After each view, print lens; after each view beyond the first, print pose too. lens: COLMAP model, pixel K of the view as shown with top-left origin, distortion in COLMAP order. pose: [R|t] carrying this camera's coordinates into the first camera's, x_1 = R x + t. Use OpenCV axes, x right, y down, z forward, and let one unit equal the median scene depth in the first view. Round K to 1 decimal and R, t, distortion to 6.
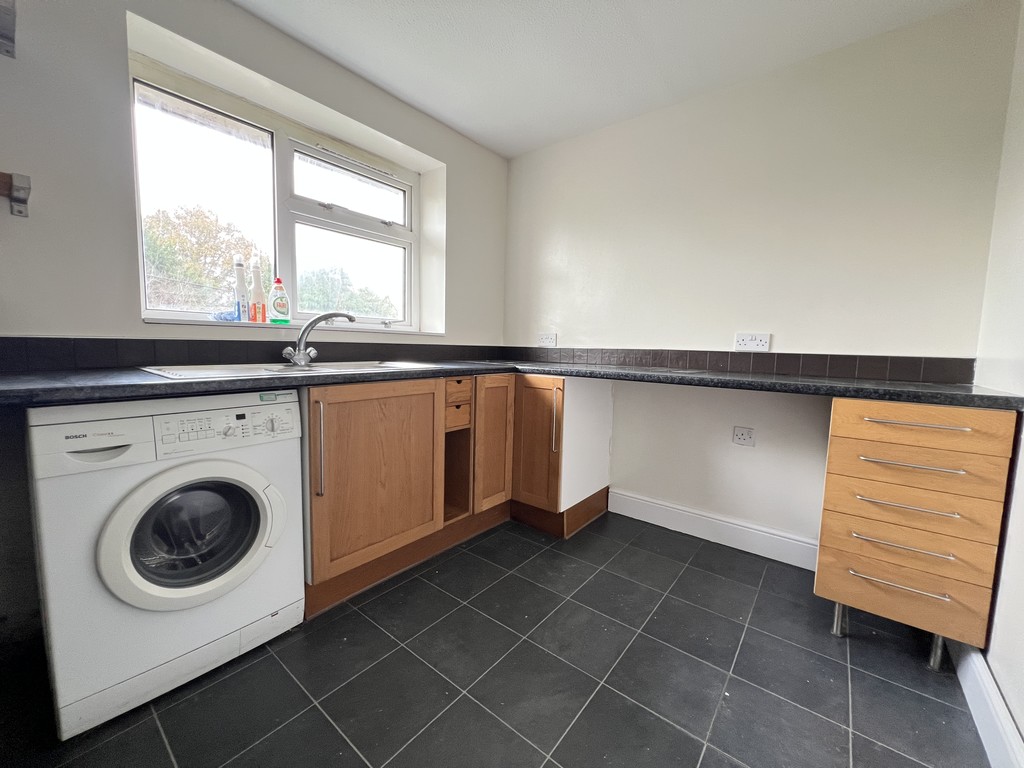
lens RADIAL K [[408.0, 0, 511.2], [0, 408.0, 381.6], [0, 0, 1]] dist [0.000314, -0.000032]
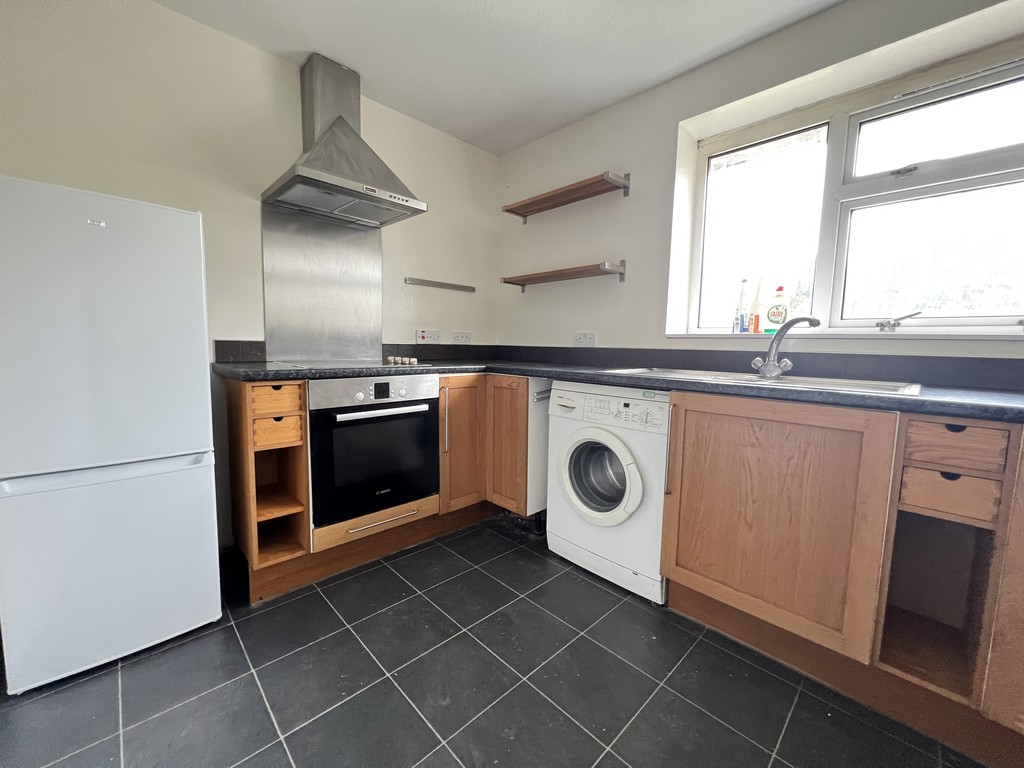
lens RADIAL K [[408.0, 0, 511.2], [0, 408.0, 381.6], [0, 0, 1]] dist [0.000314, -0.000032]
pose [[-0.123138, 0.066170, -0.990181, 0.481802], [-0.116054, 0.989968, 0.080589, -0.037205], [0.985580, 0.124838, -0.114224, 0.538010]]
